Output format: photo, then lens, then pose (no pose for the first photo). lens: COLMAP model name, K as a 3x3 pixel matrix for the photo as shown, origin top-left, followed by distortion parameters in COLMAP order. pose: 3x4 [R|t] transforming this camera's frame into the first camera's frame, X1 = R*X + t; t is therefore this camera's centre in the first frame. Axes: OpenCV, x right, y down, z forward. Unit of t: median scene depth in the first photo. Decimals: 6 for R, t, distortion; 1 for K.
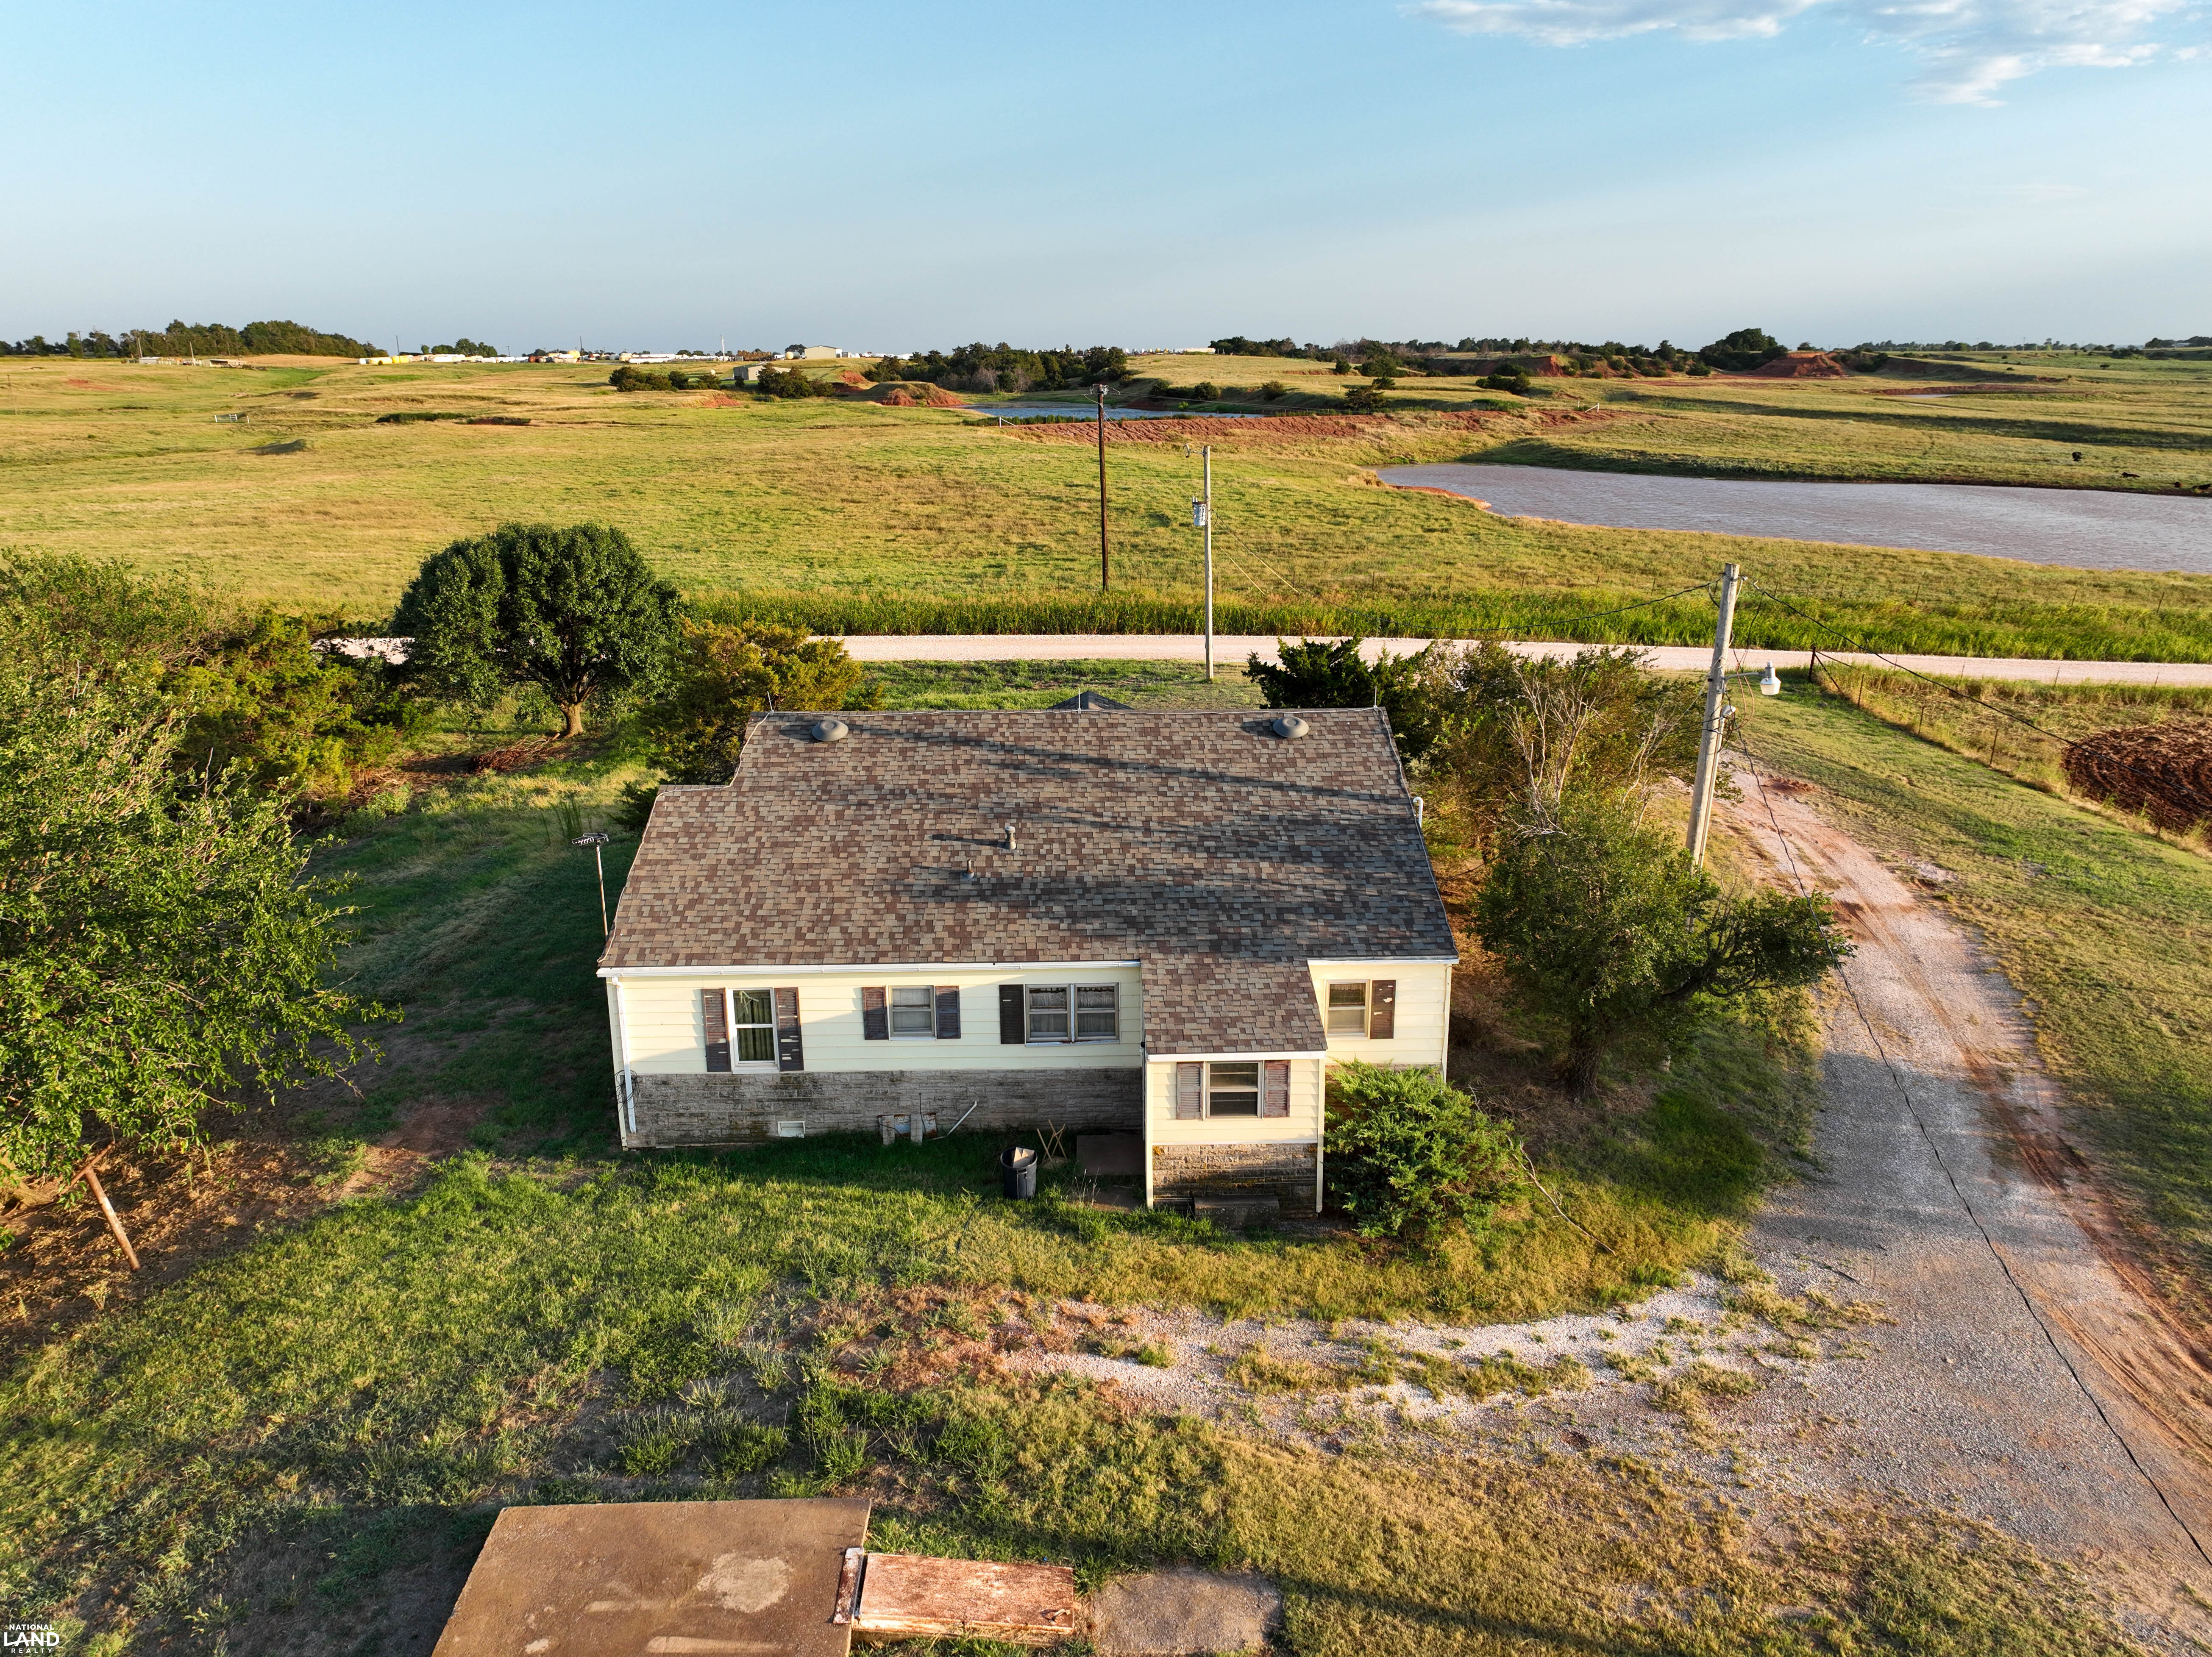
lens RADIAL K [[1566.2, 0, 1120.1], [0, 1566.2, 812.8], [0, 0, 1]] dist [0.000942, 0.009084]
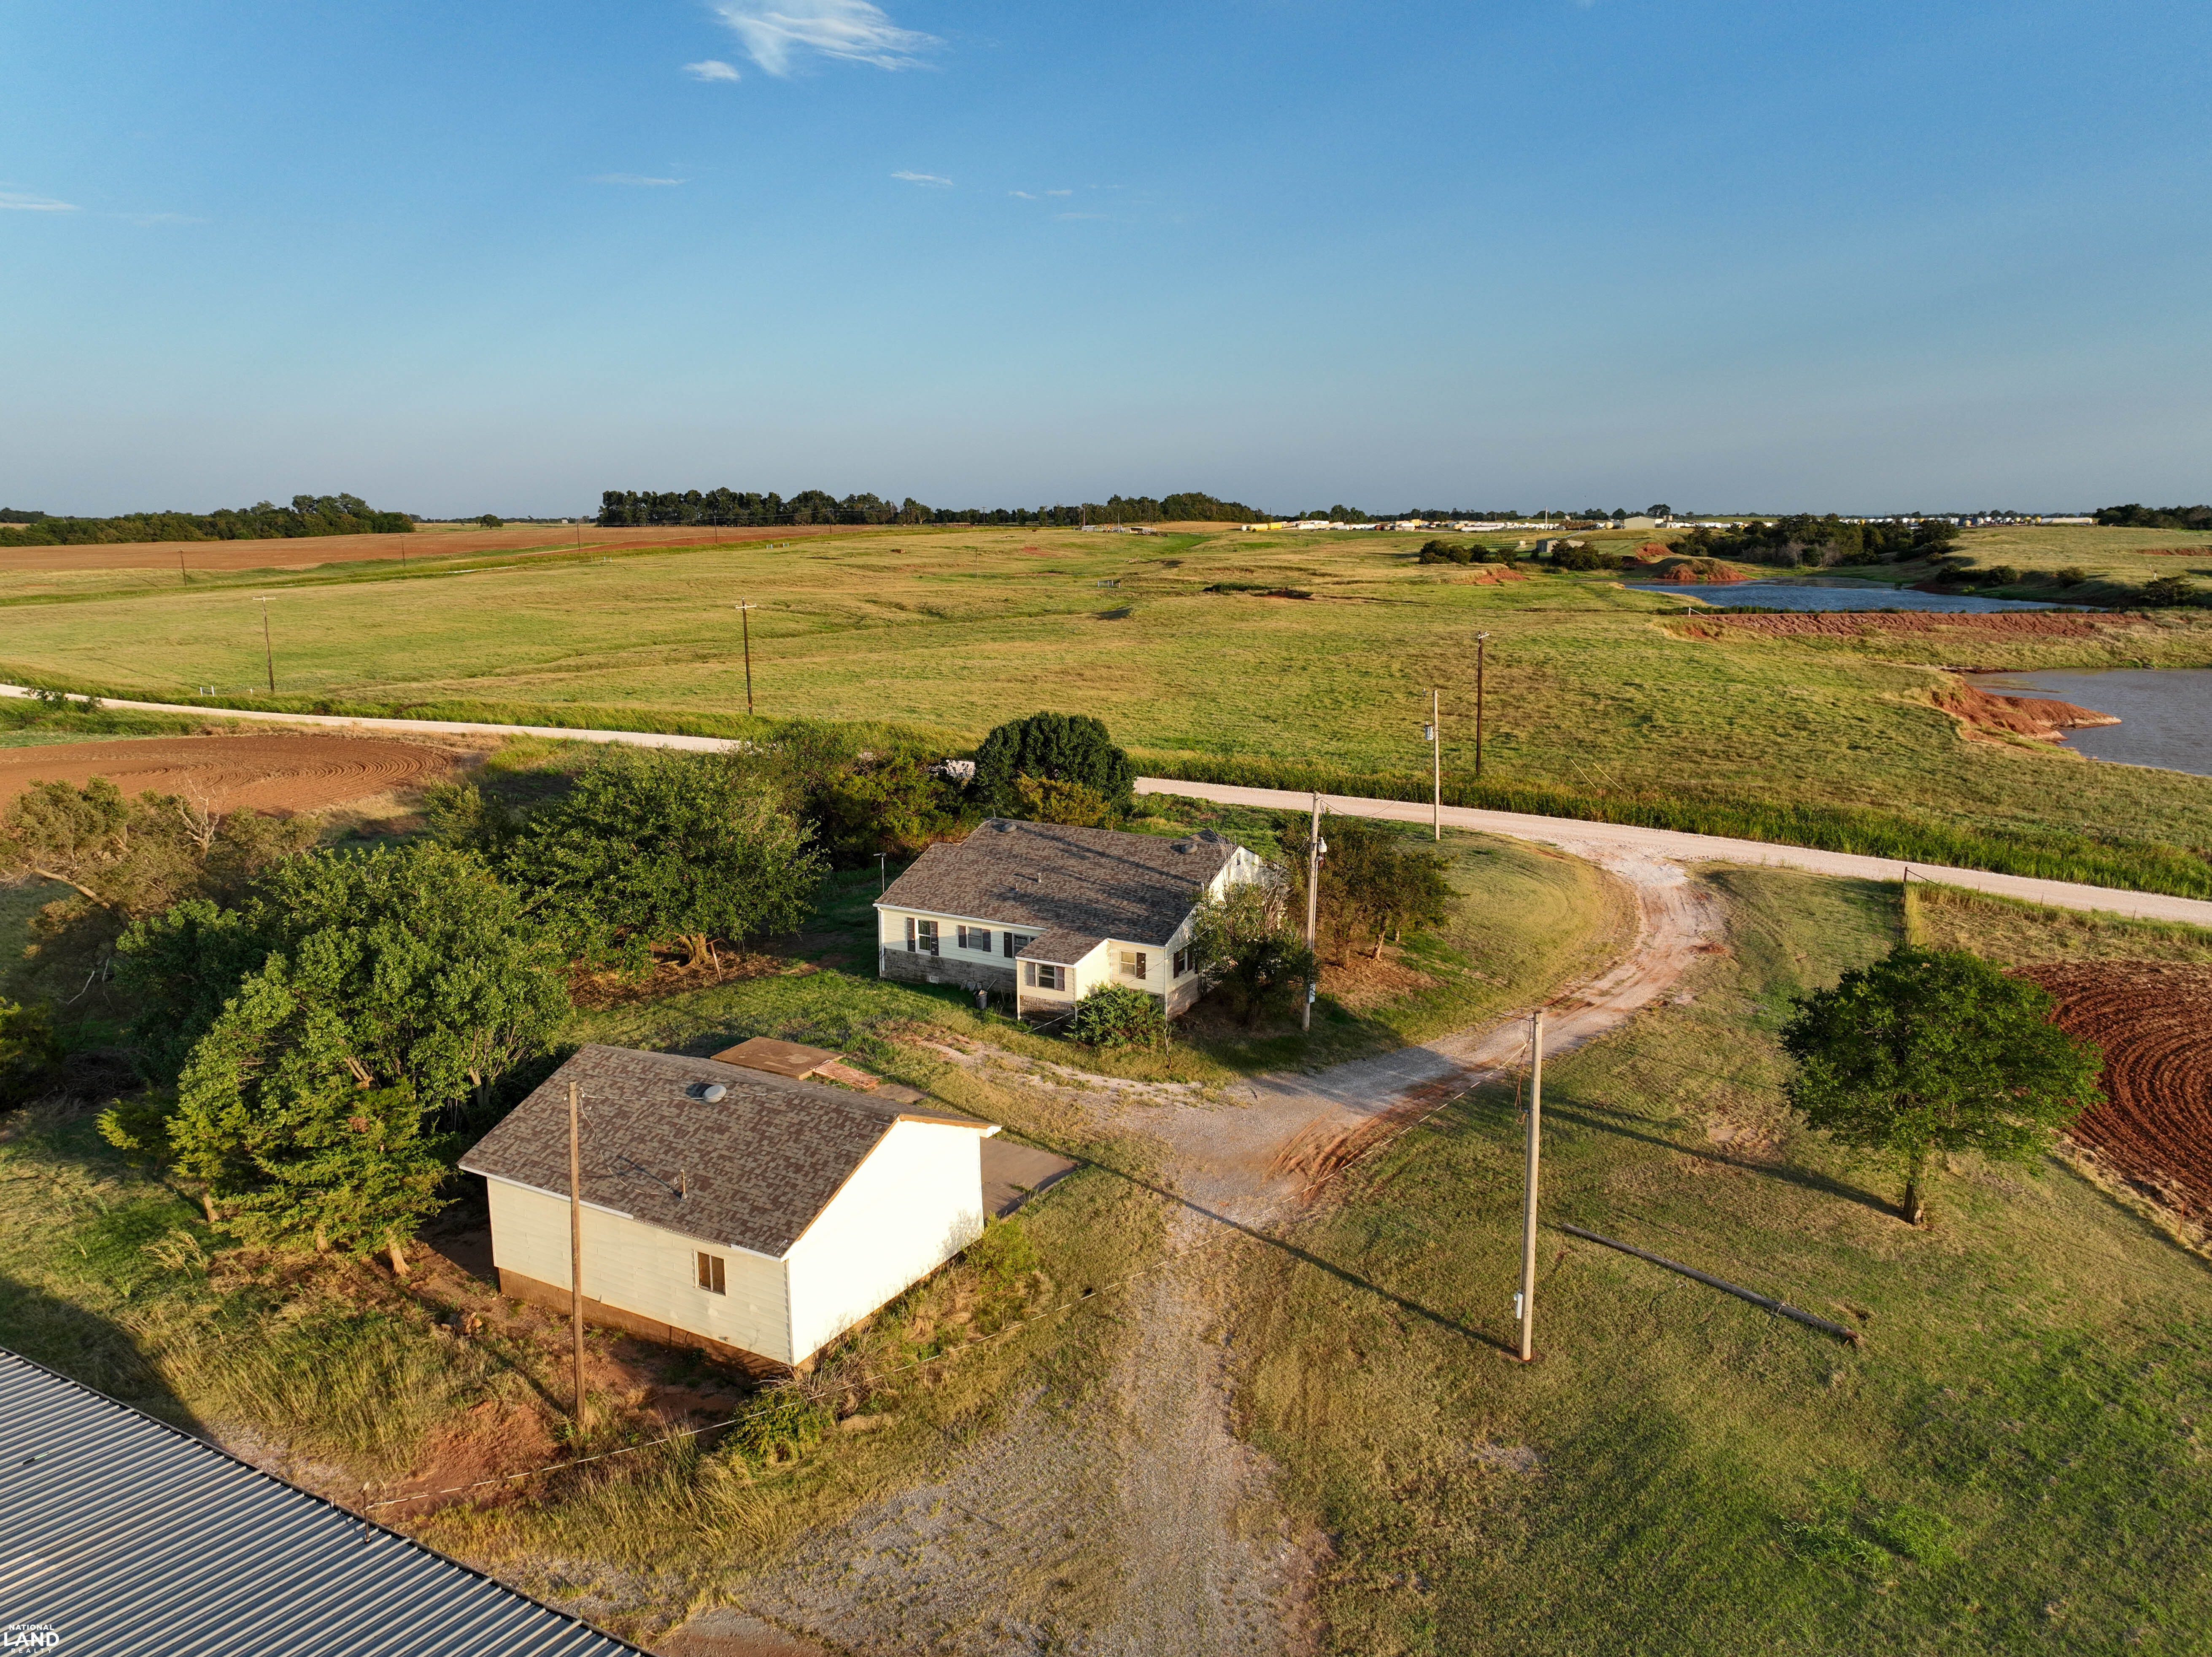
lens RADIAL K [[1561.2, 0, 1118.5], [0, 1561.2, 827.6], [0, 0, 1]] dist [0.003816, 0.000737]
pose [[0.859087, 0.102718, -0.501417, 1.166725], [-0.143726, 0.988651, -0.043718, 0.026366], [0.491236, 0.109624, 0.864101, -0.952035]]
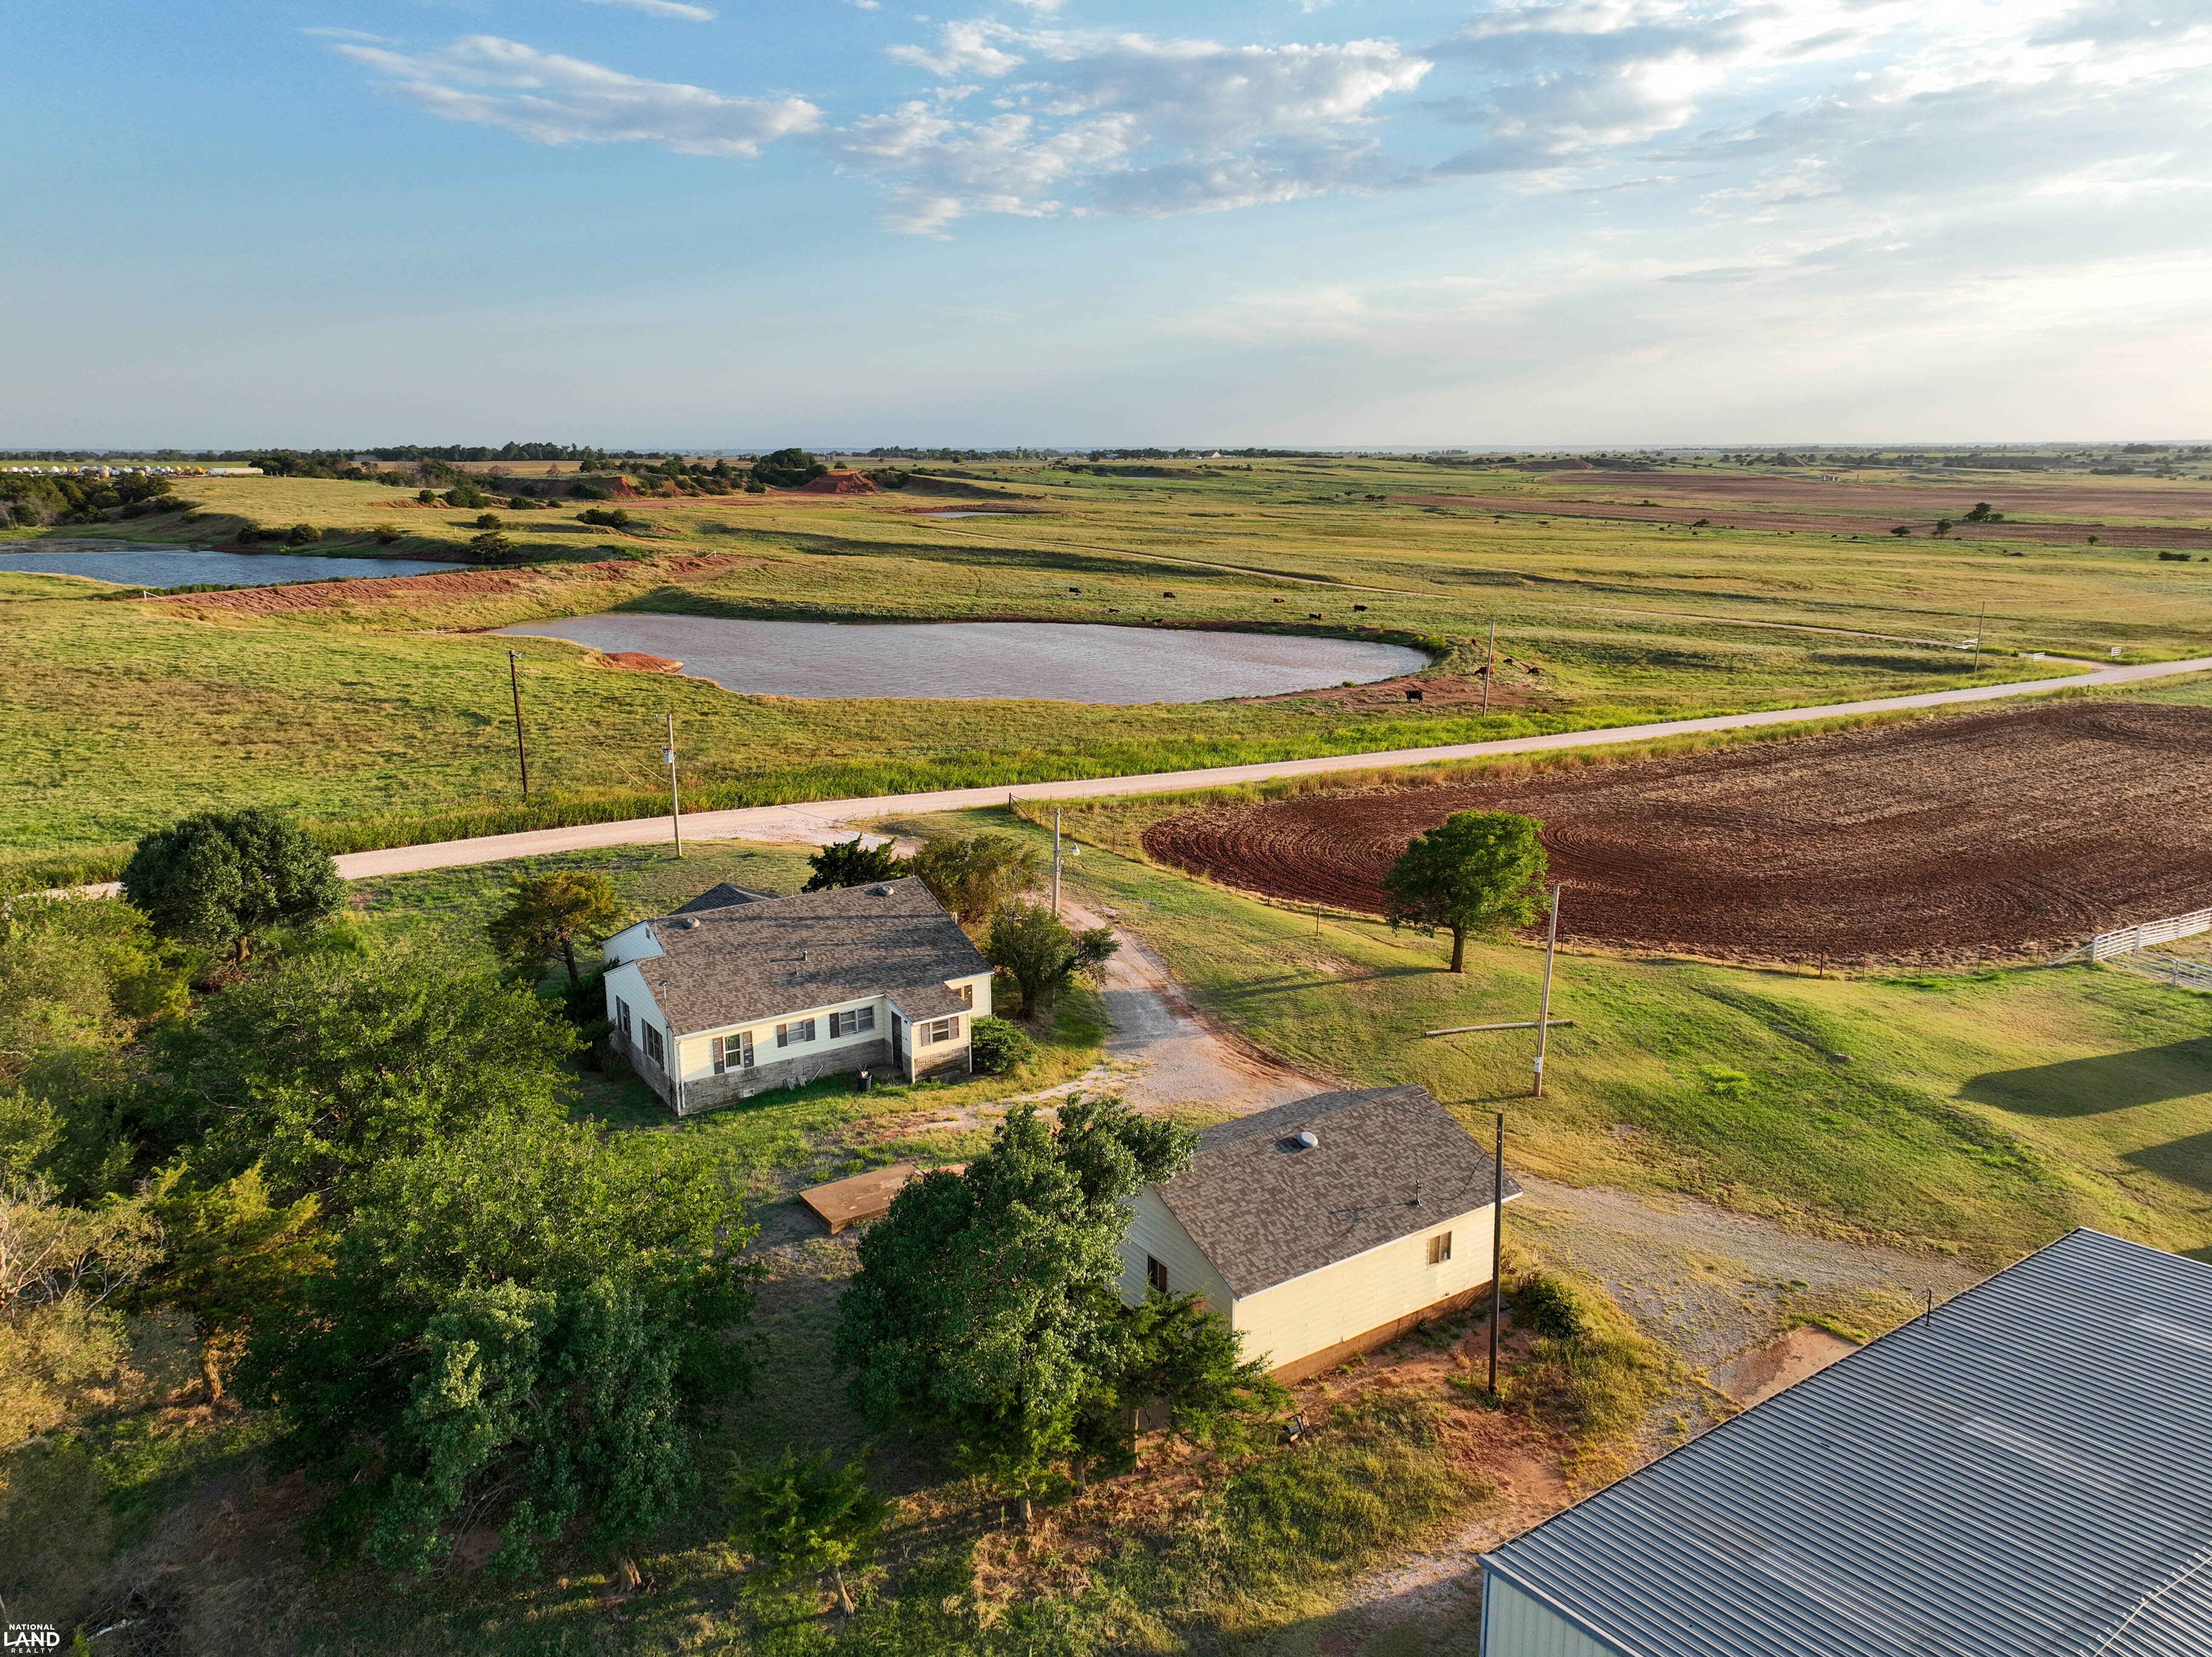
lens RADIAL K [[1561.3, 0, 1118.5], [0, 1561.3, 827.6], [0, 0, 1]] dist [0.003816, 0.000737]
pose [[0.837054, -0.118957, 0.534032, -0.871196], [0.143863, 0.989585, -0.005061, -0.090888], [-0.527868, 0.081064, 0.845449, -1.193272]]
